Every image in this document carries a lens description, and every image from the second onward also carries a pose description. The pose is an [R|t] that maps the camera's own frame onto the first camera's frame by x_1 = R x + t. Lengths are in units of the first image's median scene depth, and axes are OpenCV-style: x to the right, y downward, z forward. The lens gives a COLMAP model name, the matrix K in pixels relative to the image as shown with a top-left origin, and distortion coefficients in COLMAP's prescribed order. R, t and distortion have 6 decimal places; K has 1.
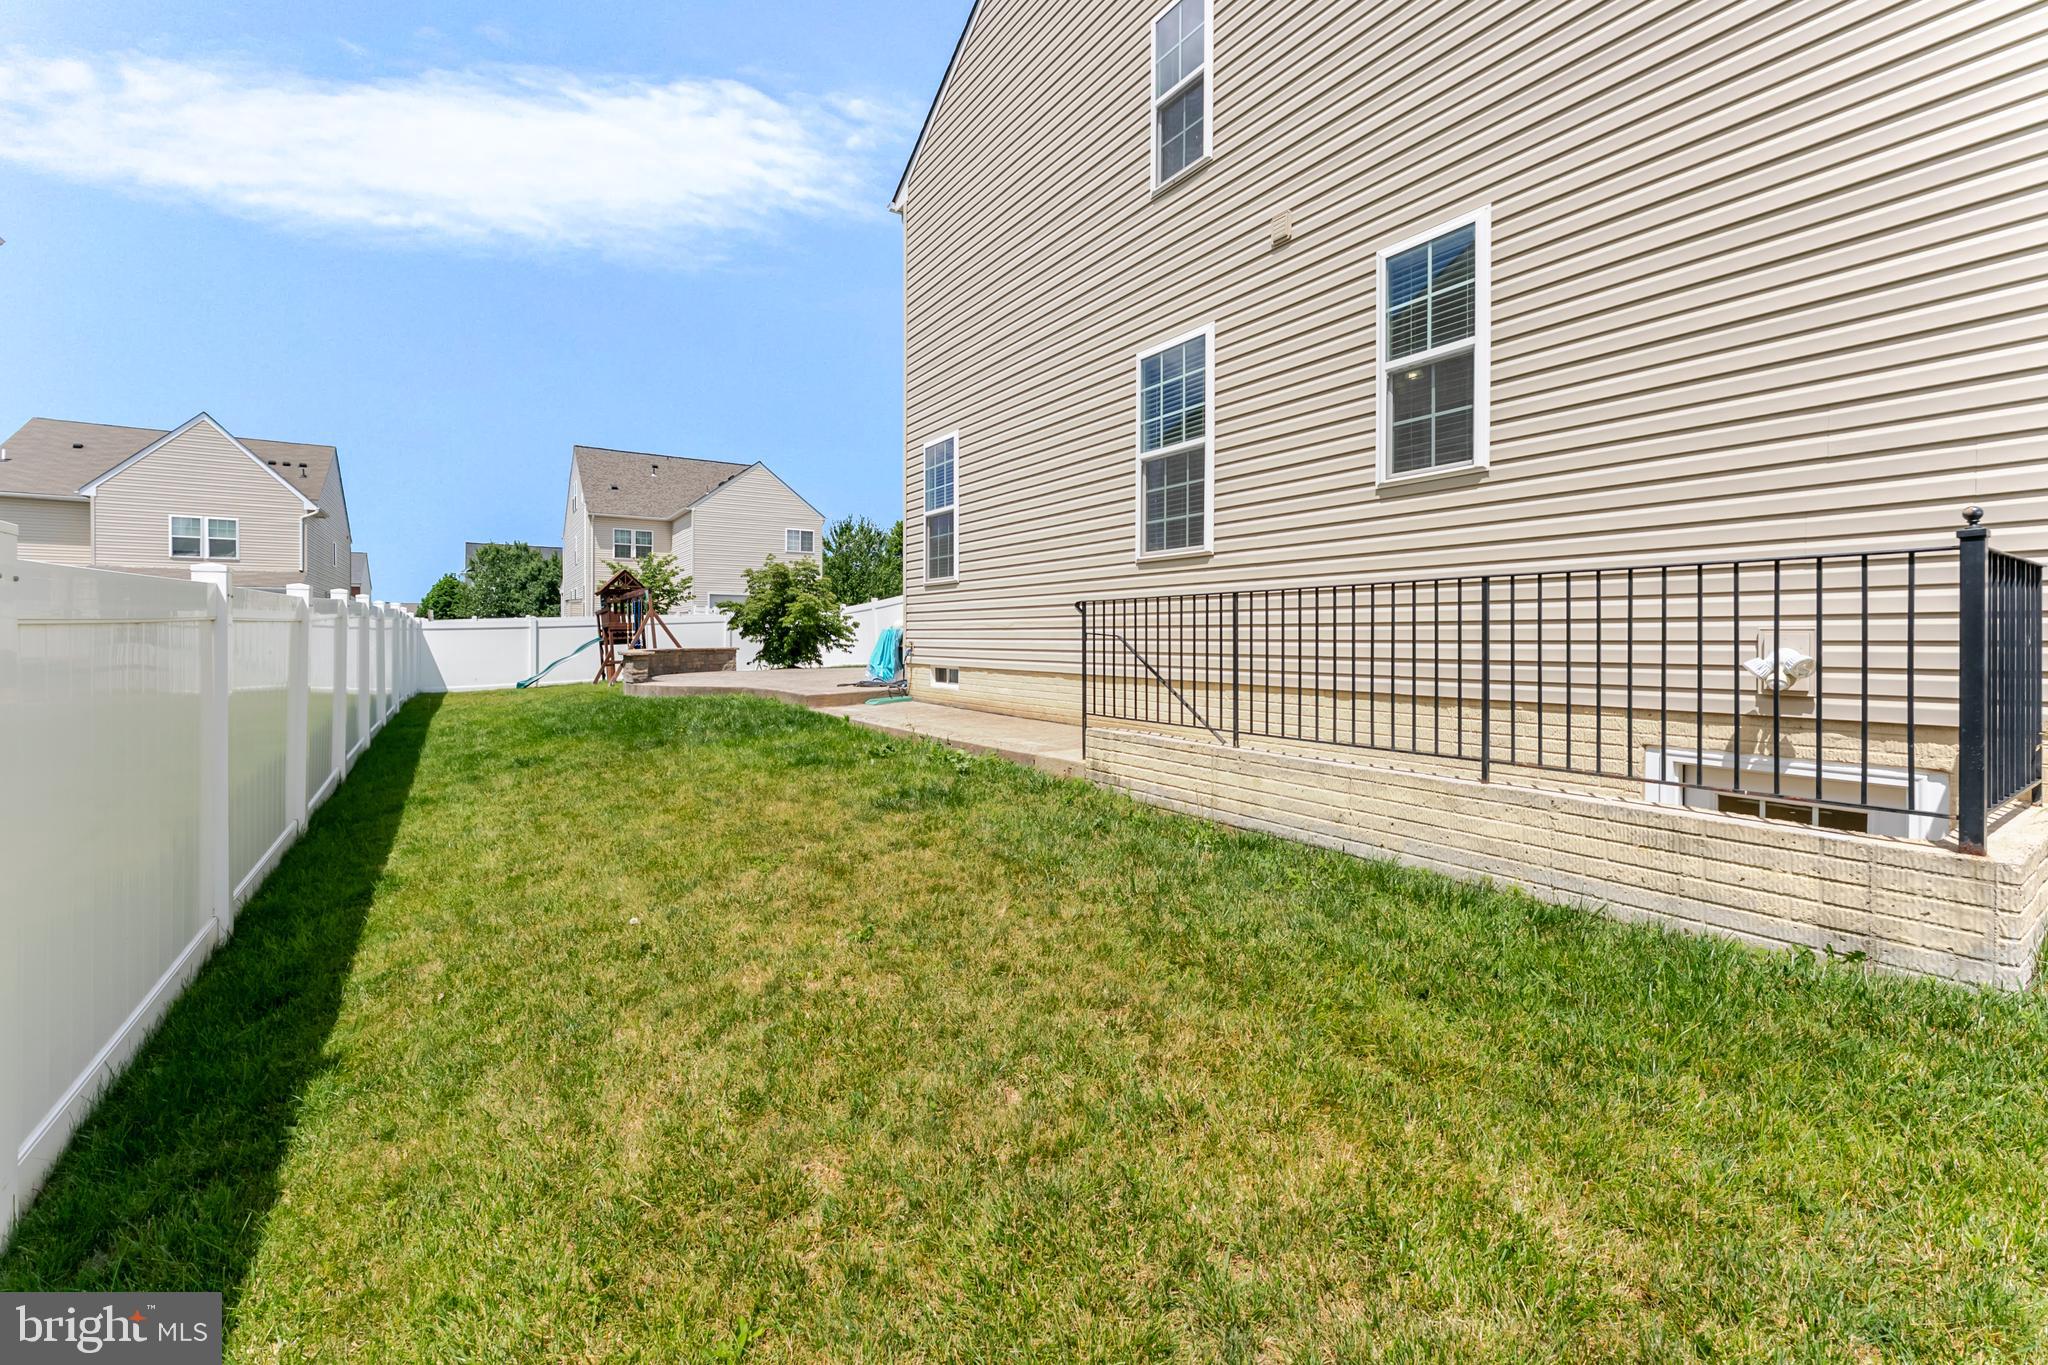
lens RADIAL K [[844.0, 0, 1022.0], [0, 844.0, 636.5], [0, 0, 1]] dist [-0.000341, 0.000047]
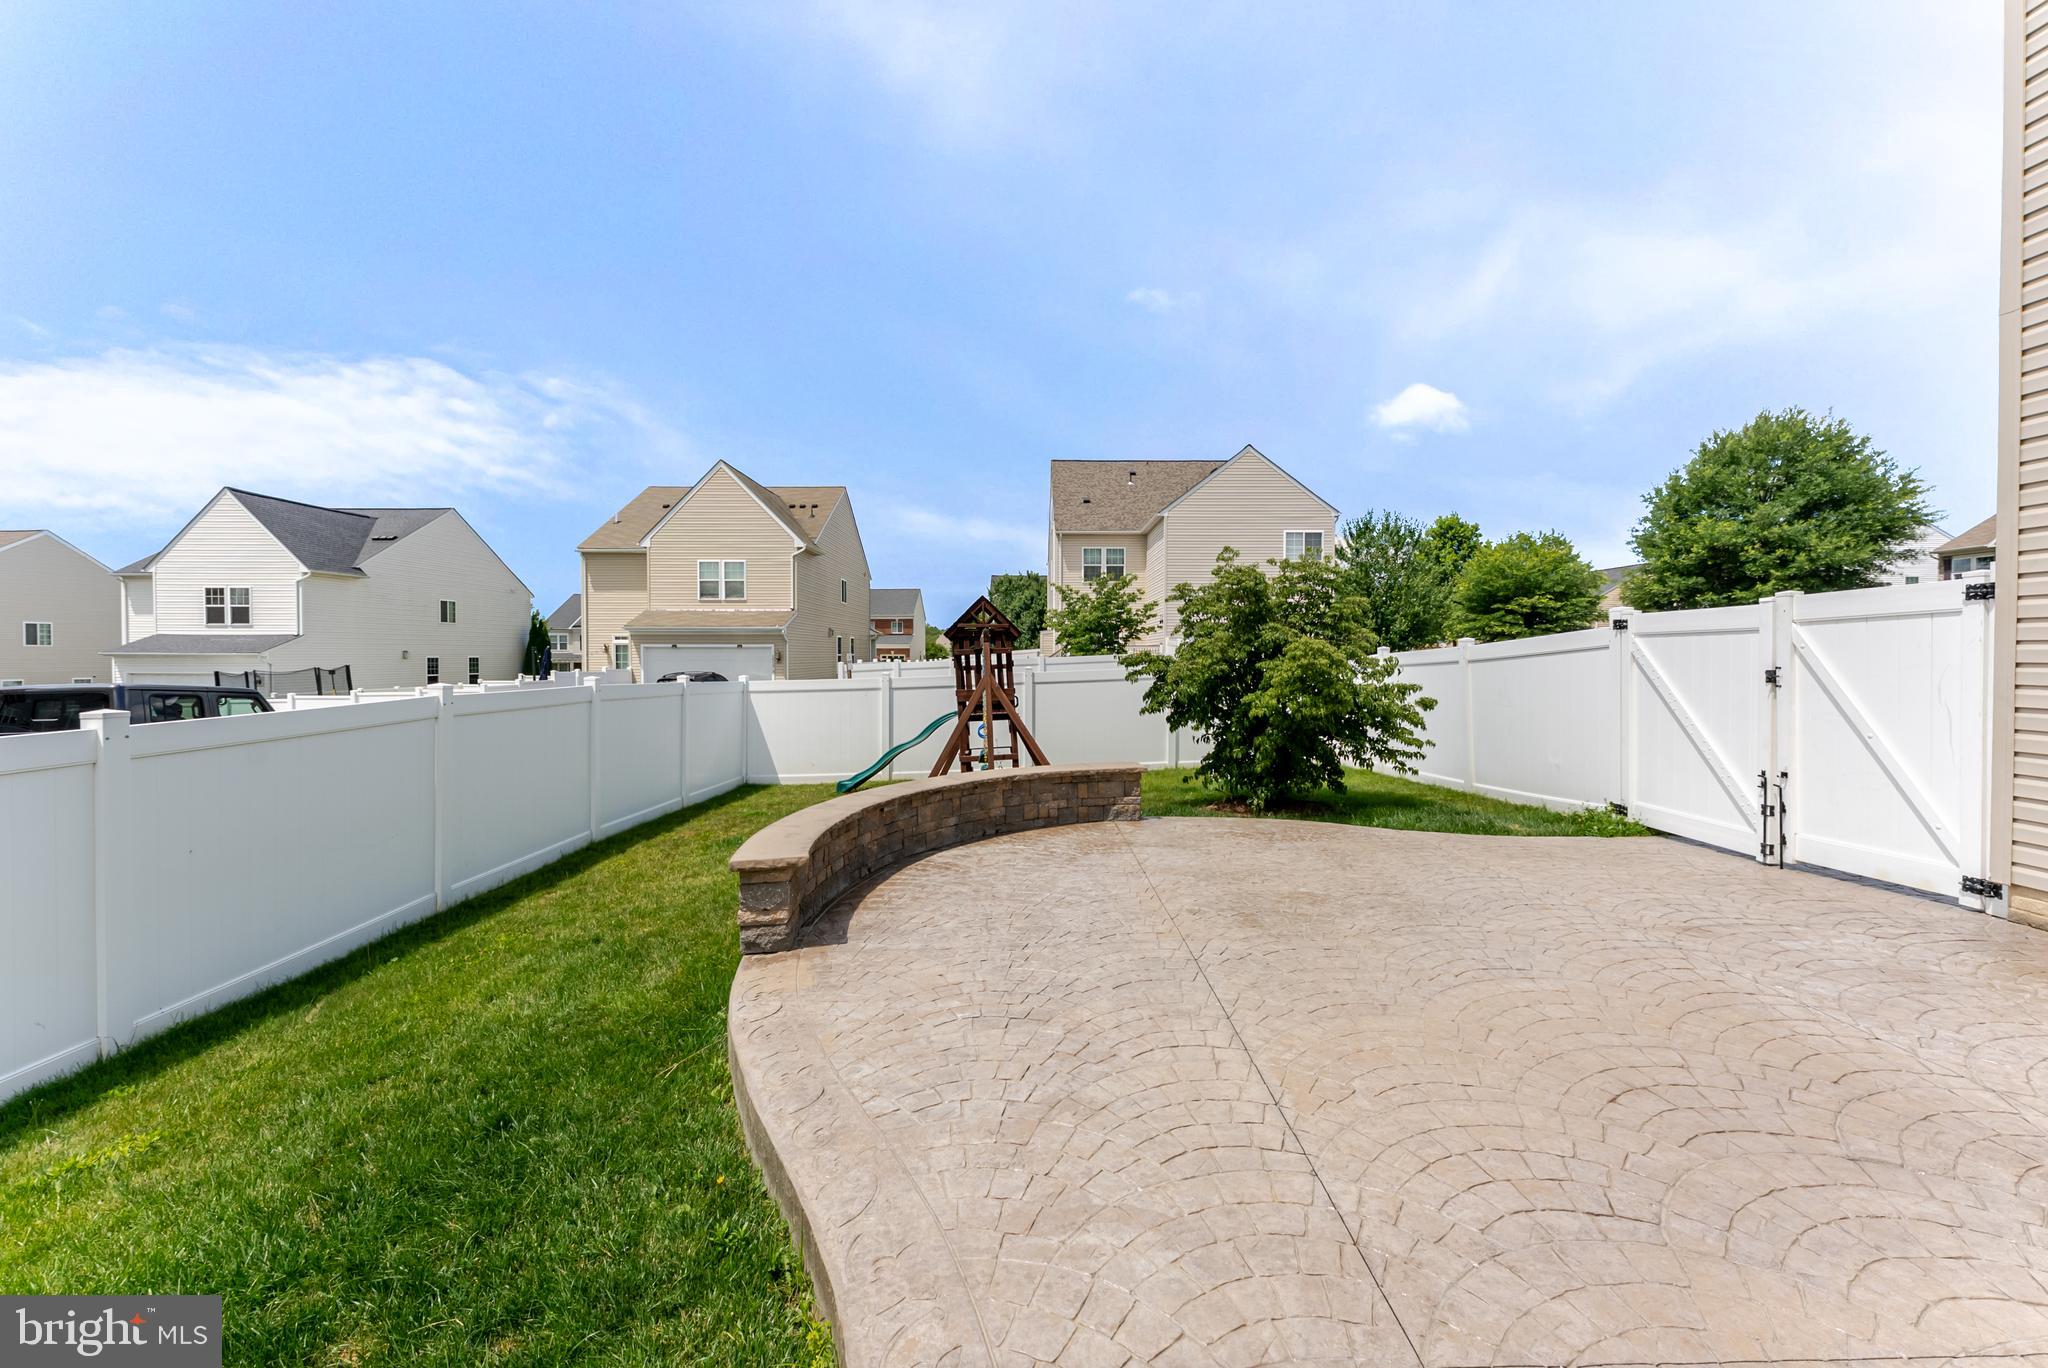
lens RADIAL K [[829.4, 0, 1032.2], [0, 829.4, 672.4], [0, 0, 1]] dist [0.000759, 0.000295]
pose [[0.838507, 0.010919, -0.544781, -0.089279], [0.000817, 0.999773, 0.021297, -0.025549], [0.544890, -0.018303, 0.838308, 0.354666]]
